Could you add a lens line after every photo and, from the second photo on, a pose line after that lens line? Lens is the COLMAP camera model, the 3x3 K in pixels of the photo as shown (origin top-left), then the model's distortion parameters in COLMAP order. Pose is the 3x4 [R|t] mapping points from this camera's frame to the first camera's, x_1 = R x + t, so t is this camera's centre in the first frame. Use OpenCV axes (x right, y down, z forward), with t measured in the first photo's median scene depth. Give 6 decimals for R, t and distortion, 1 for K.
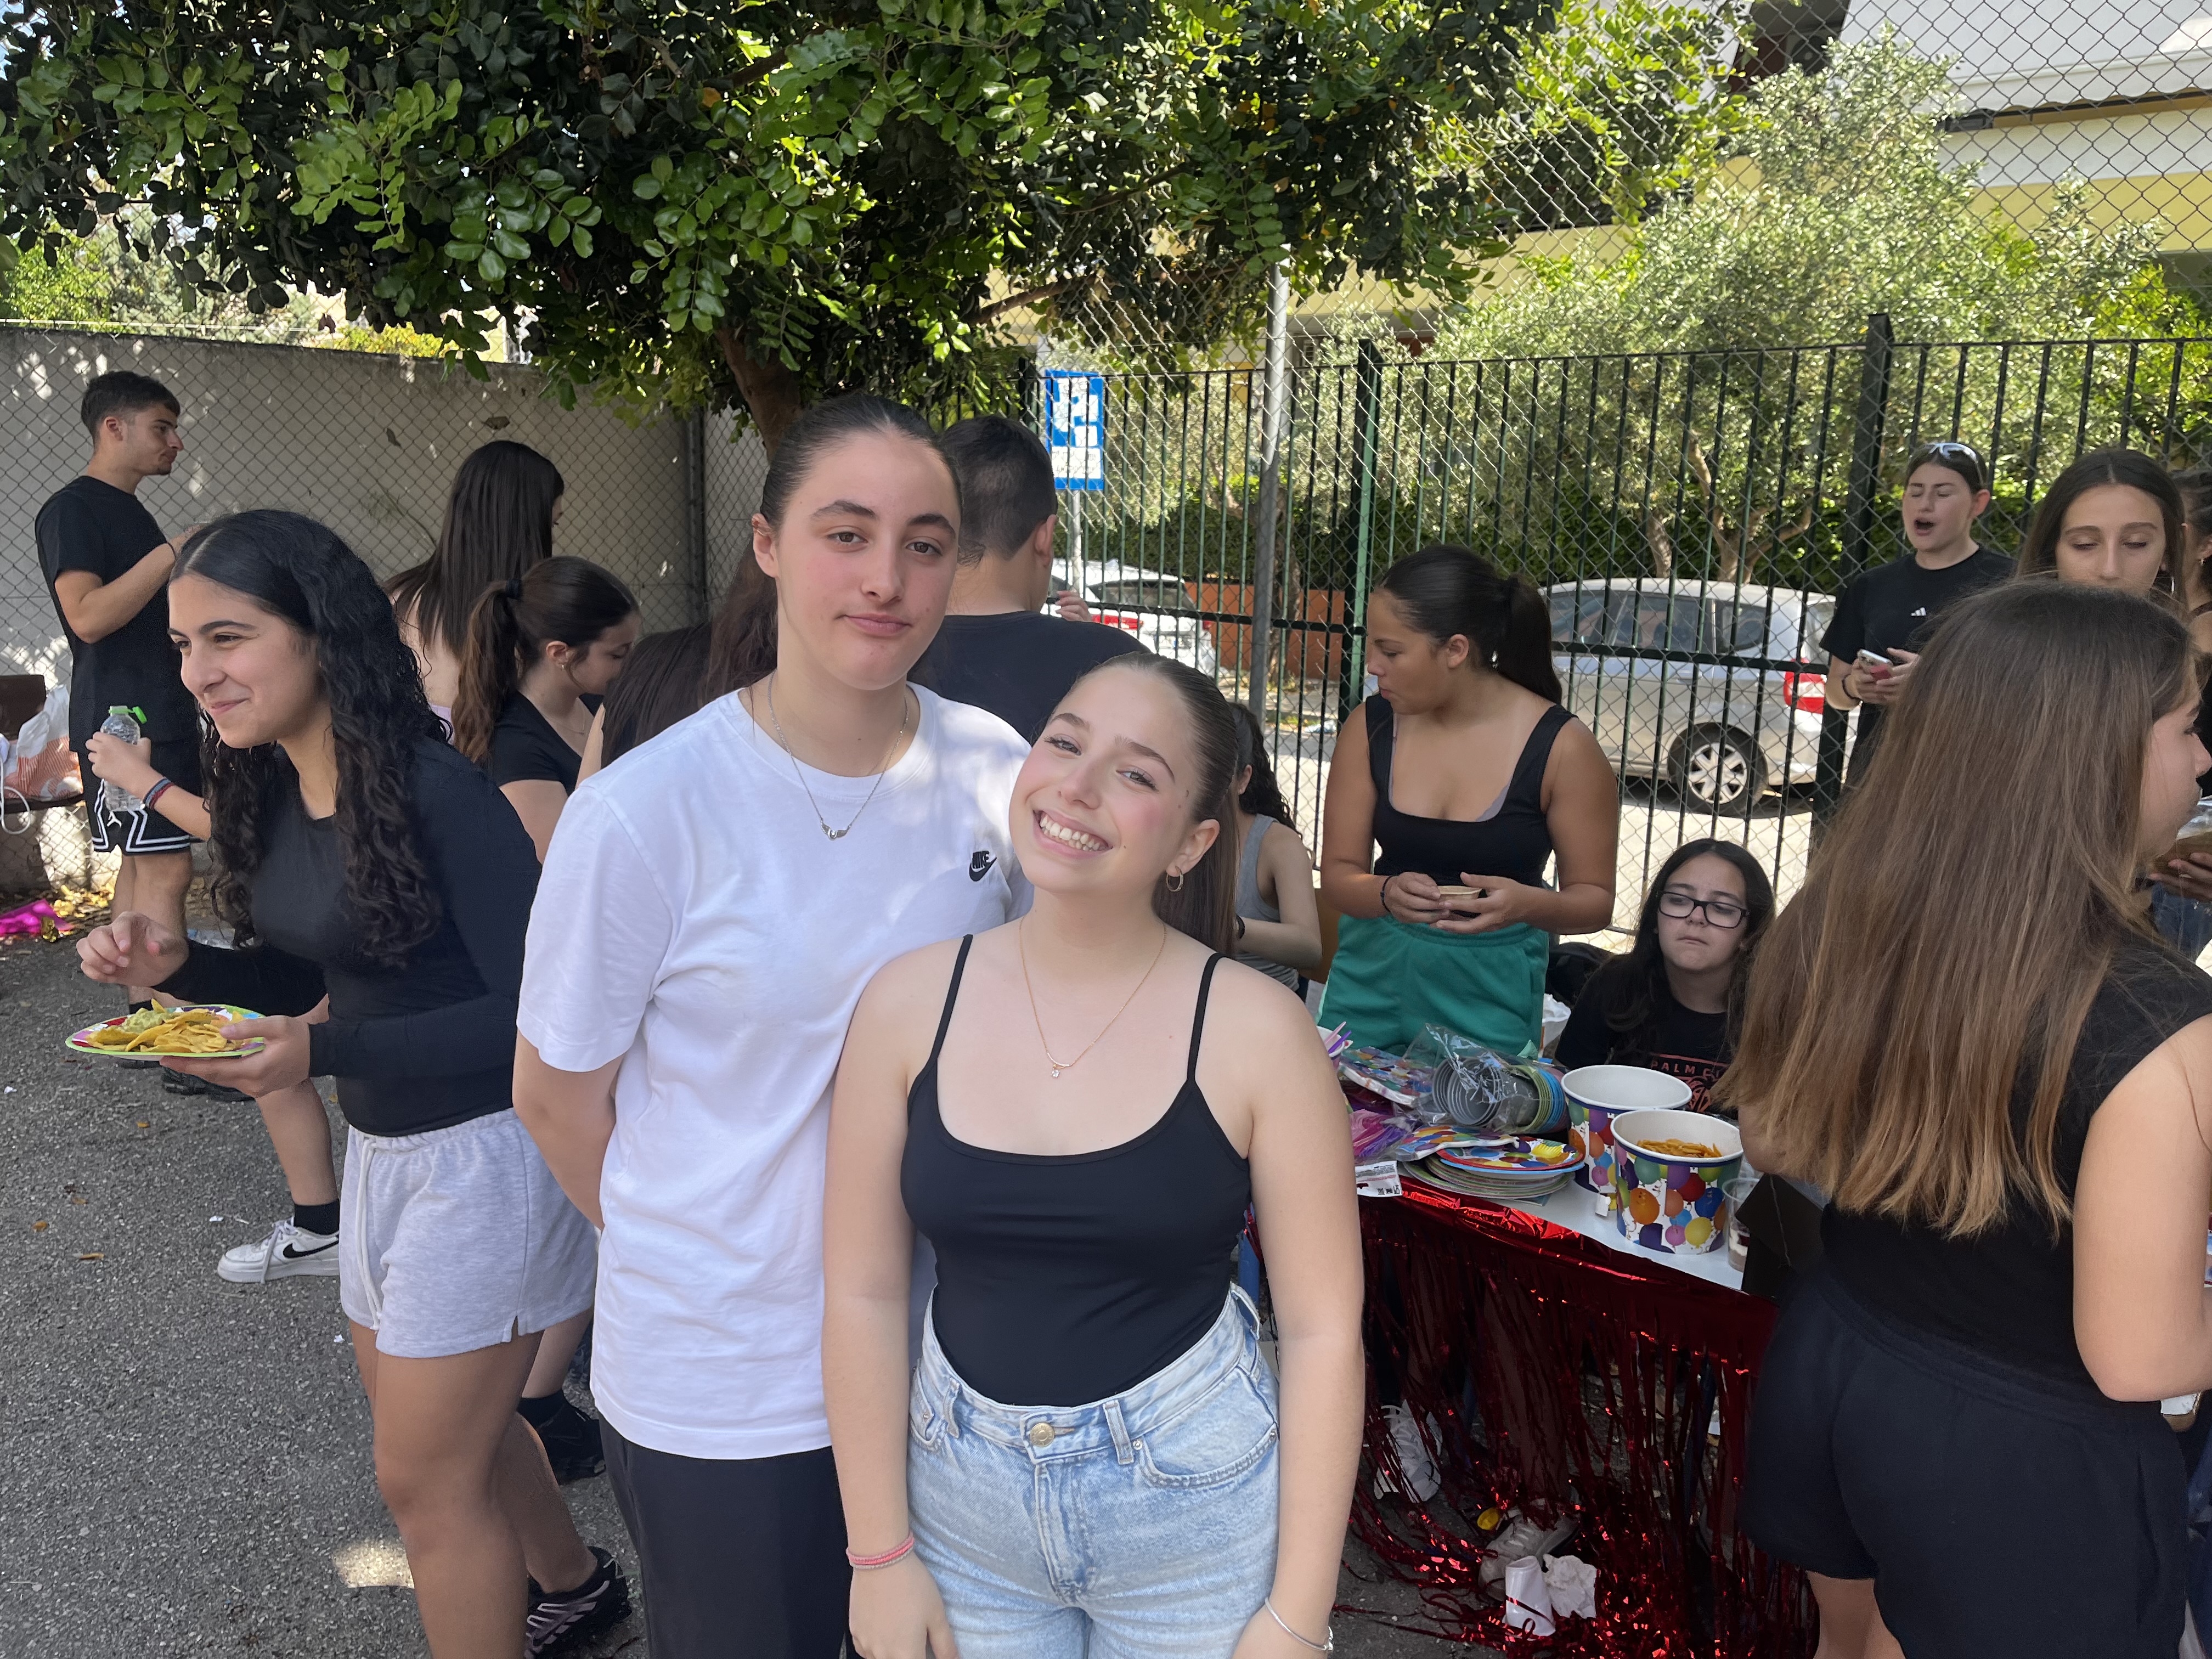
lens RADIAL K [[1668.0, 0, 1110.6], [0, 1668.0, 832.9], [0, 0, 1]] dist [0.062218, -0.085744]
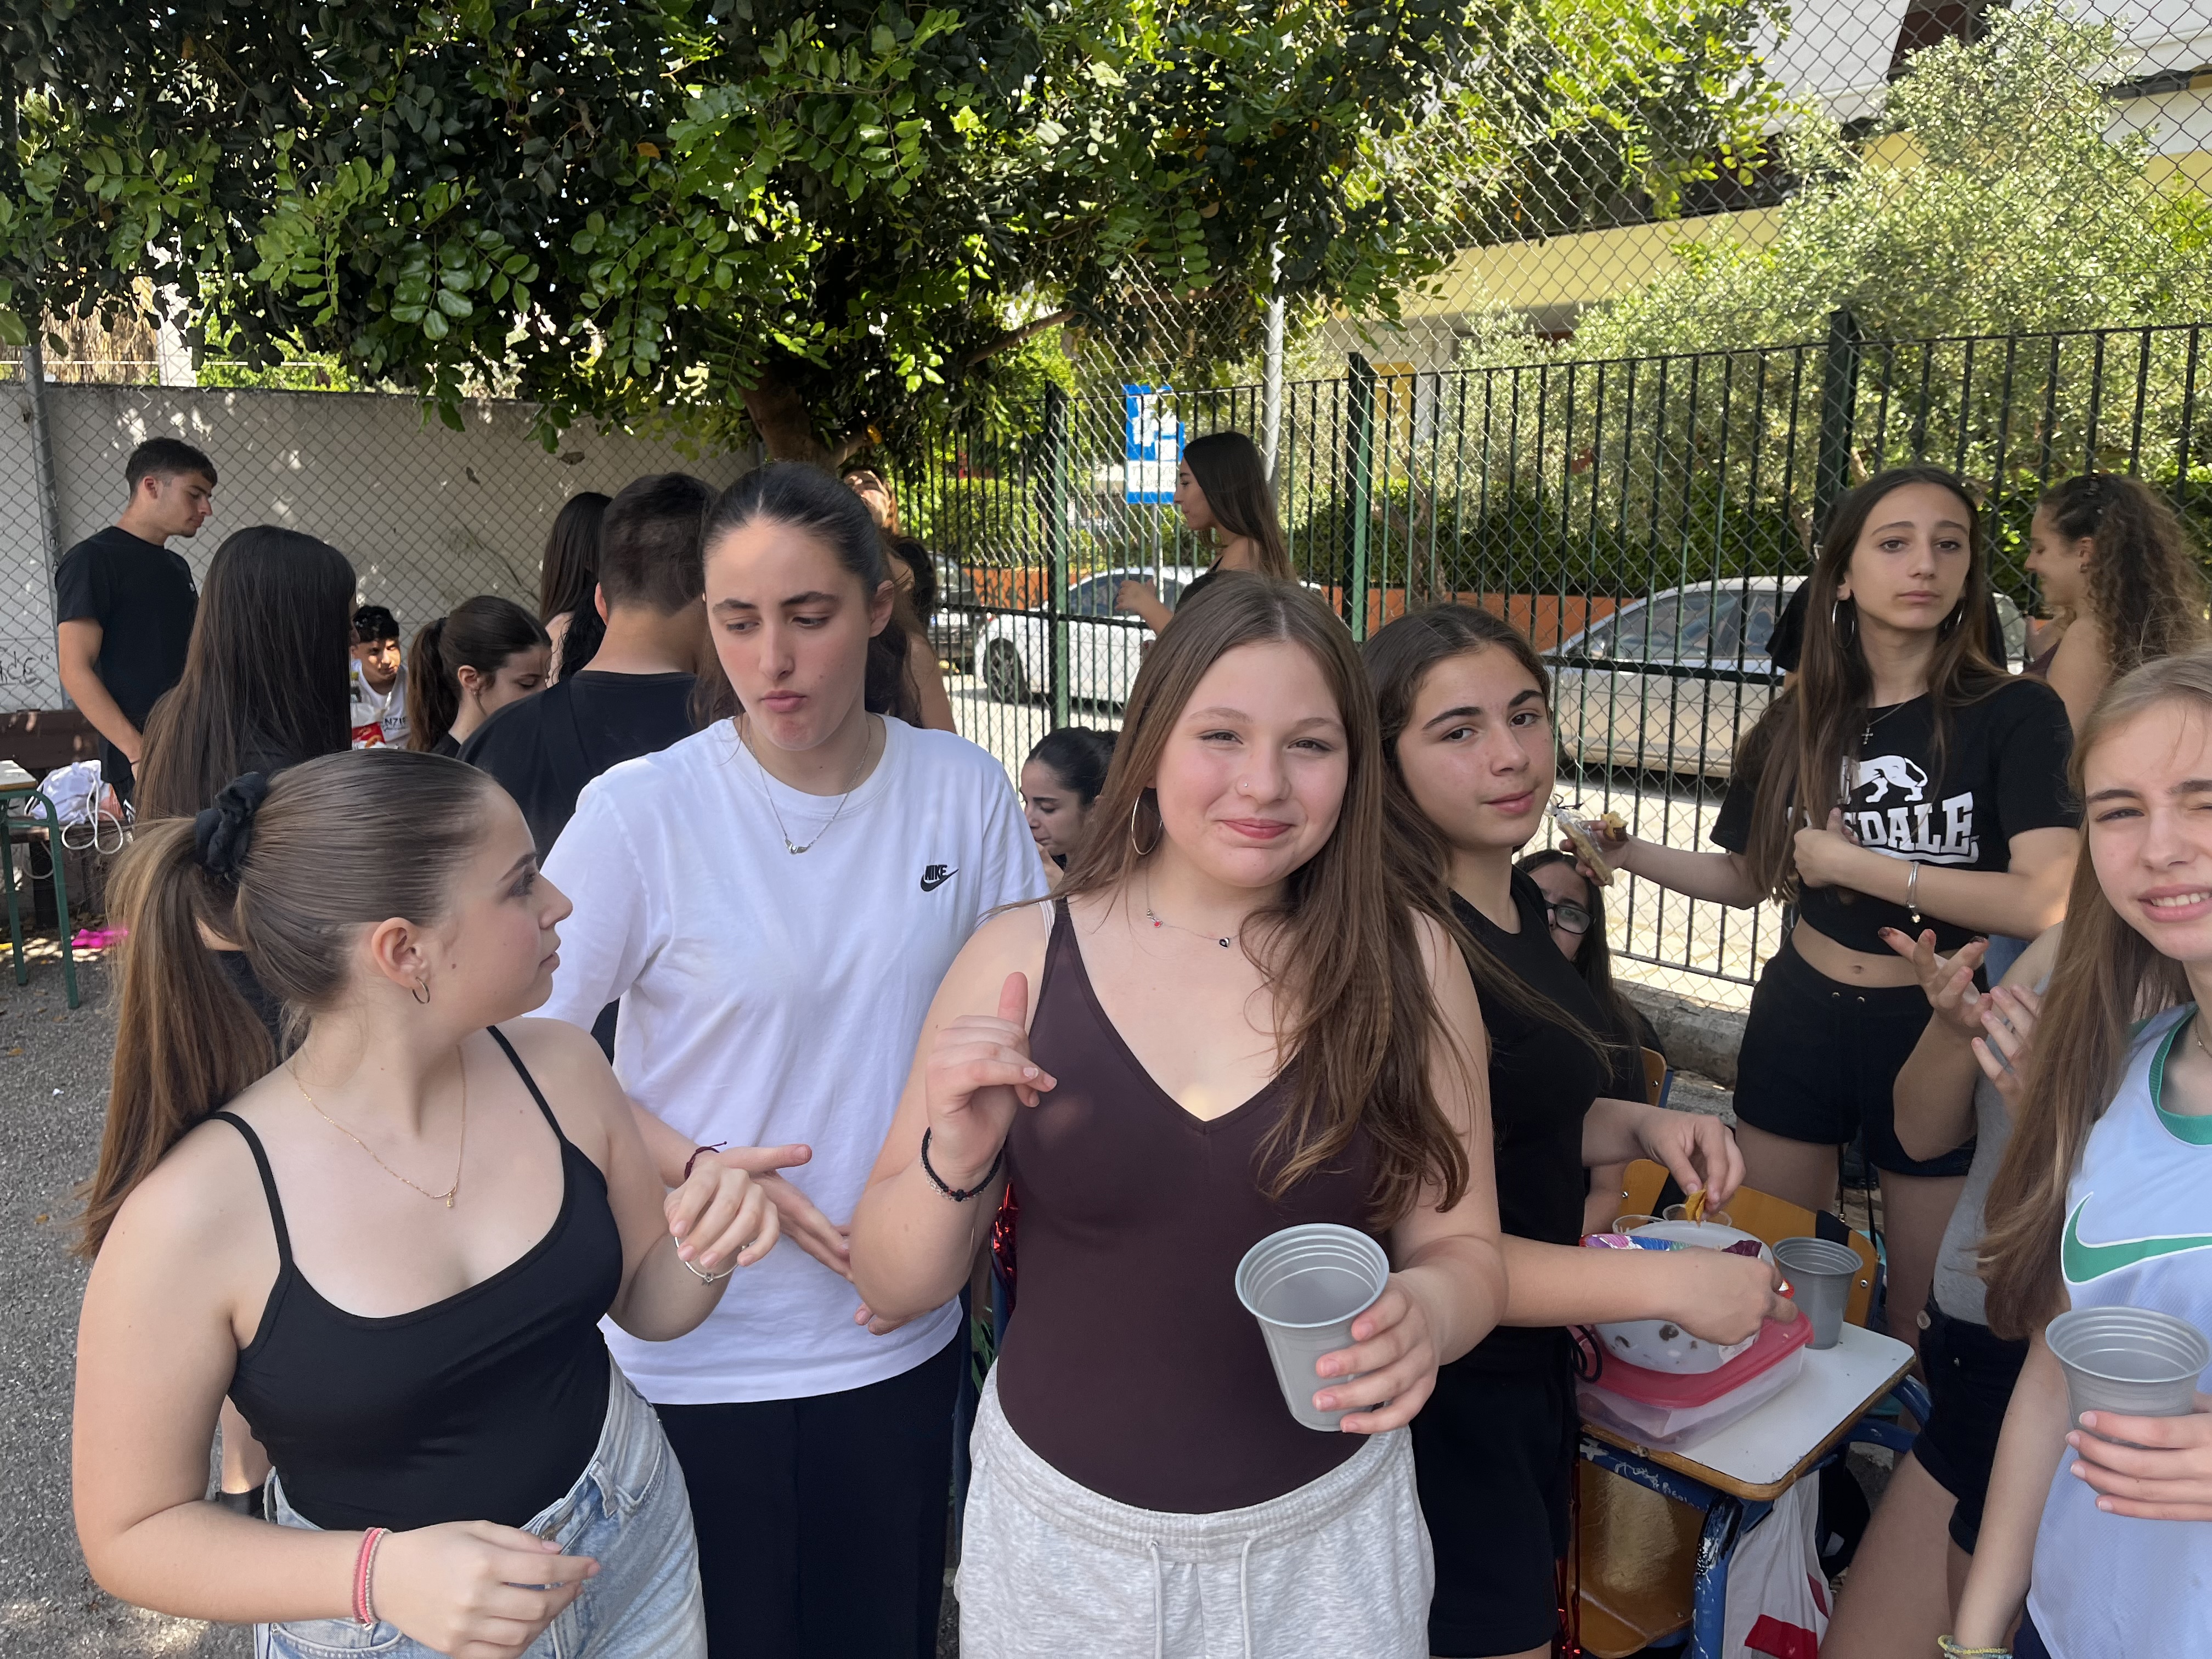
lens RADIAL K [[1668.0, 0, 1107.3], [0, 1668.0, 834.3], [0, 0, 1]] dist [0.062218, -0.085744]
pose [[0.993010, -0.003055, -0.117994, 0.137412], [0.002815, 0.999994, -0.002196, -0.008780], [0.118000, 0.001849, 0.993012, -0.002519]]
